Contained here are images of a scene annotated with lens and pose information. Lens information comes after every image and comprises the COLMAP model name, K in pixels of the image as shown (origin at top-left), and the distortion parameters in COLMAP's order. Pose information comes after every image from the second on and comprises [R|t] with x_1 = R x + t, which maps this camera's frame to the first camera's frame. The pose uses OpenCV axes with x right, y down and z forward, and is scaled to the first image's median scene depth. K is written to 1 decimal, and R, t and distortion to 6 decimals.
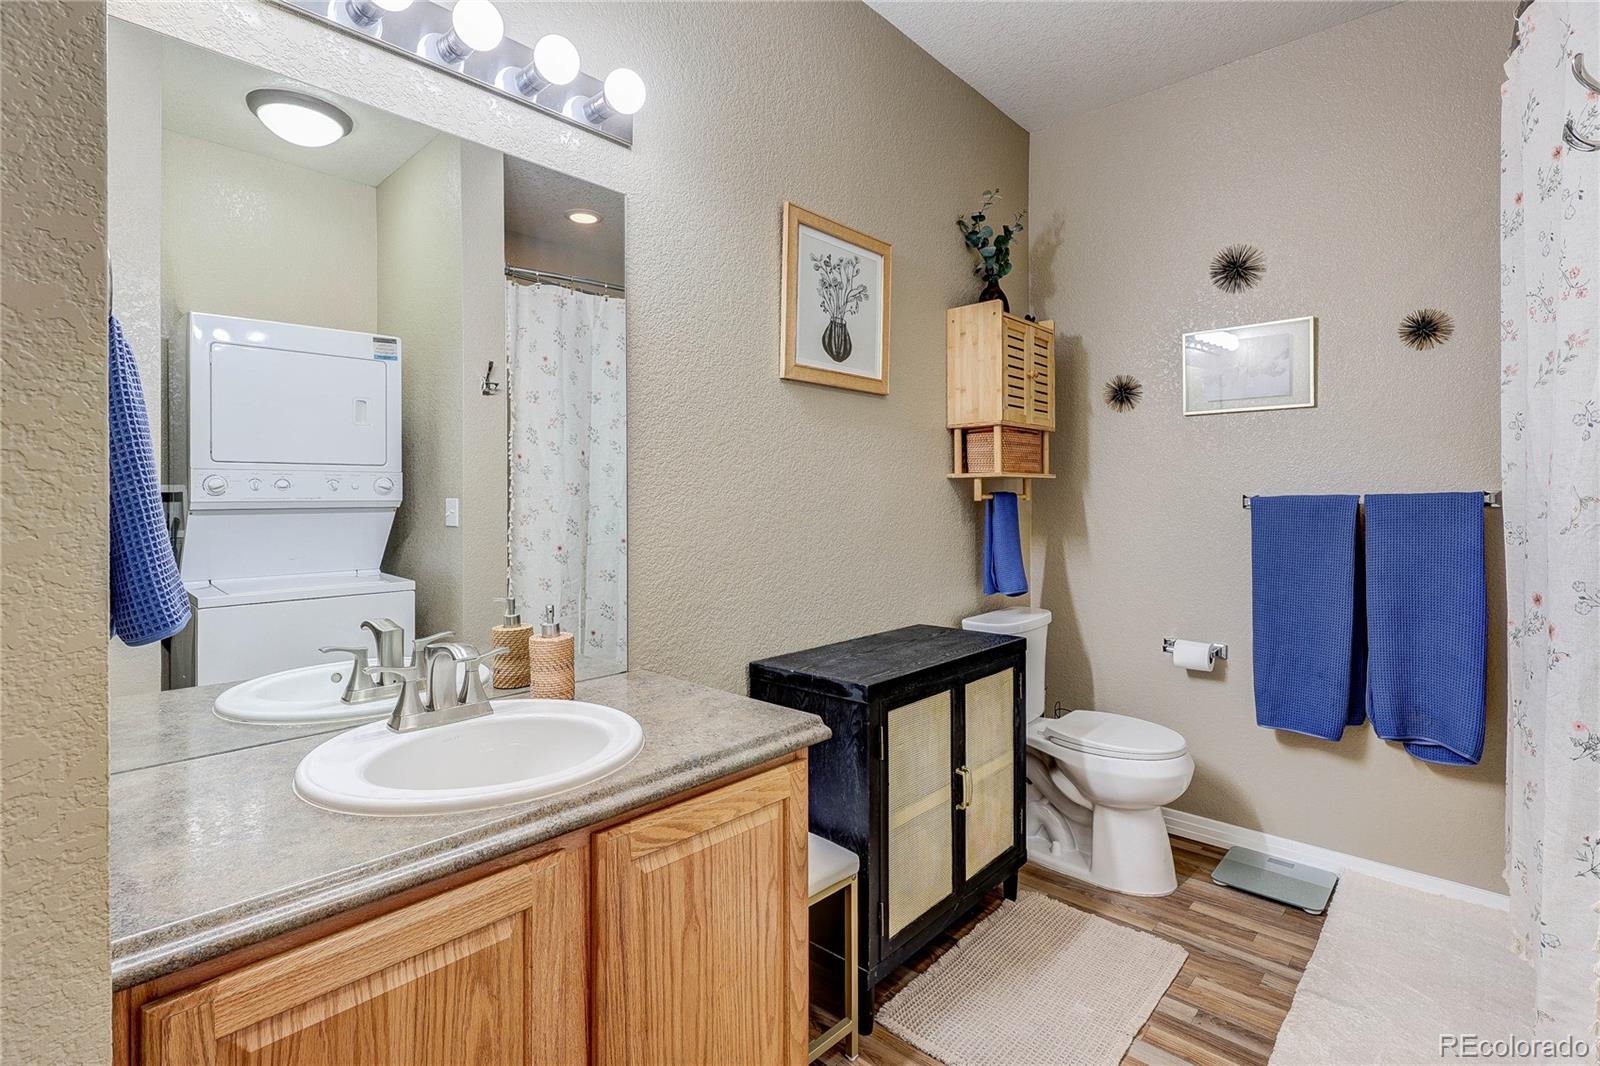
lens RADIAL K [[755.9, 0, 803.1], [0, 755.9, 500.8], [0, 0, 1]] dist [-0.002239, 0.000121]
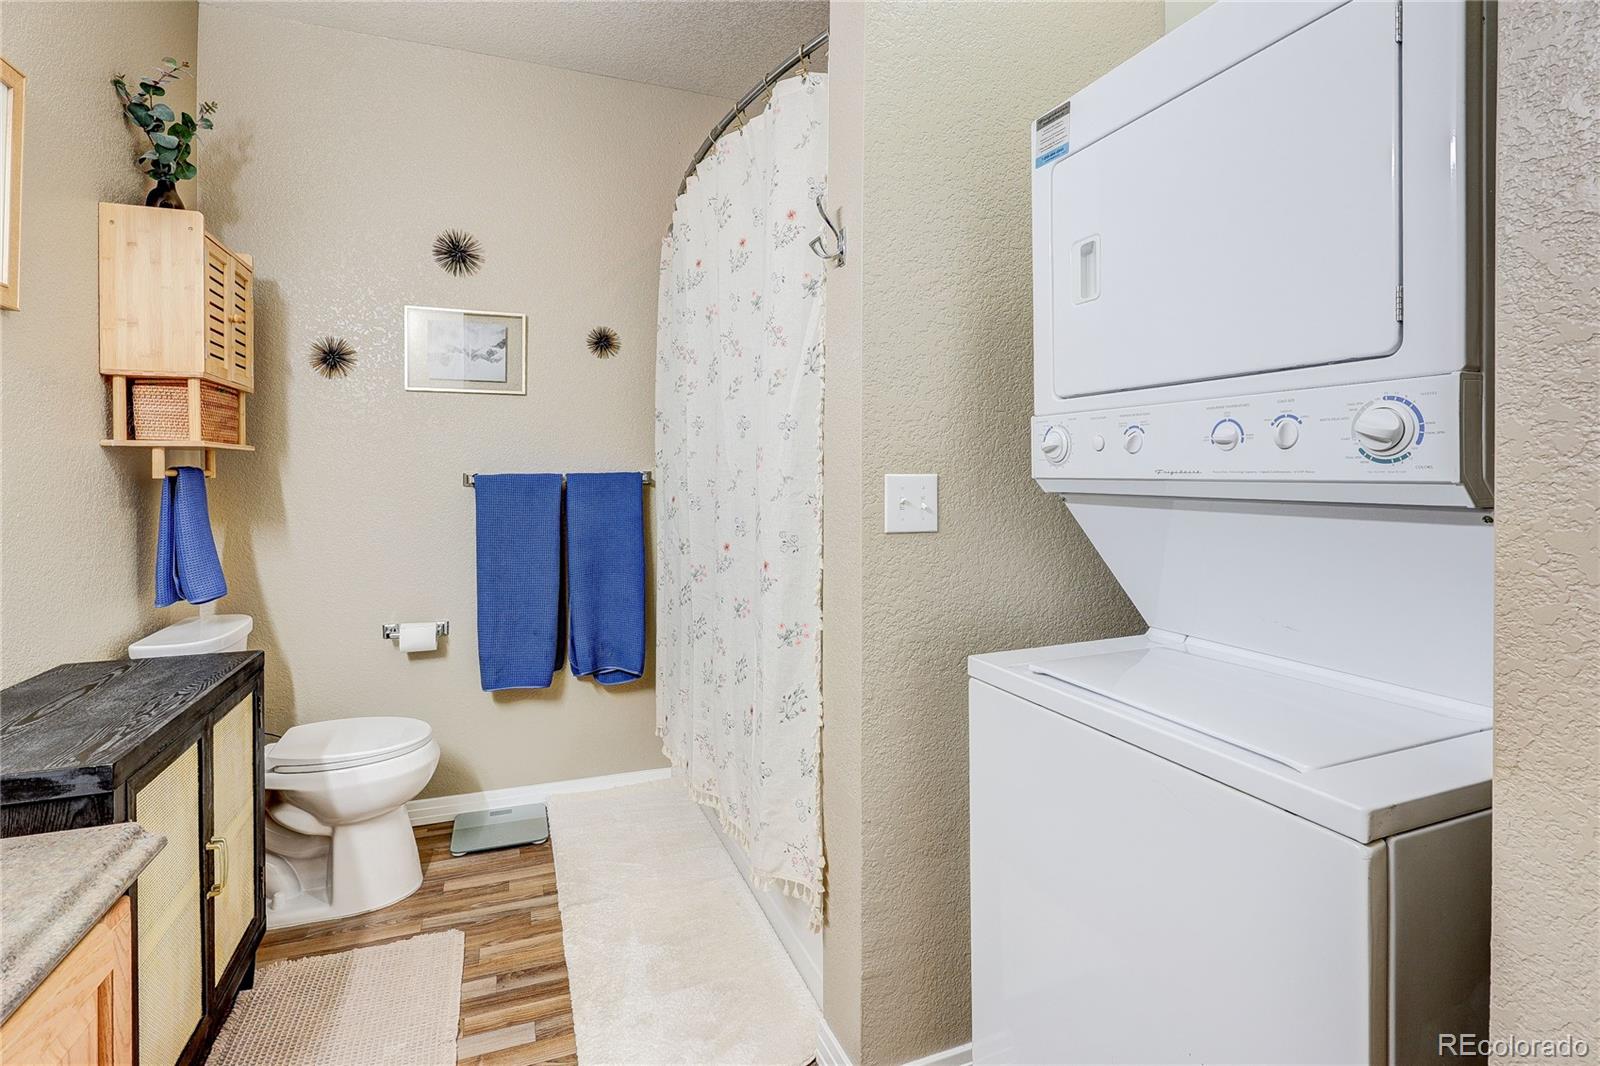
lens RADIAL K [[770.3, 0, 799.9], [0, 770.3, 482.5], [0, 0, 1]] dist [-0.000506, -0.000006]
pose [[0.449185, -0.004024, 0.893430, -0.163864], [-0.000070, 0.999990, 0.004538, 0.000271], [-0.893439, -0.002101, 0.449180, 0.121616]]
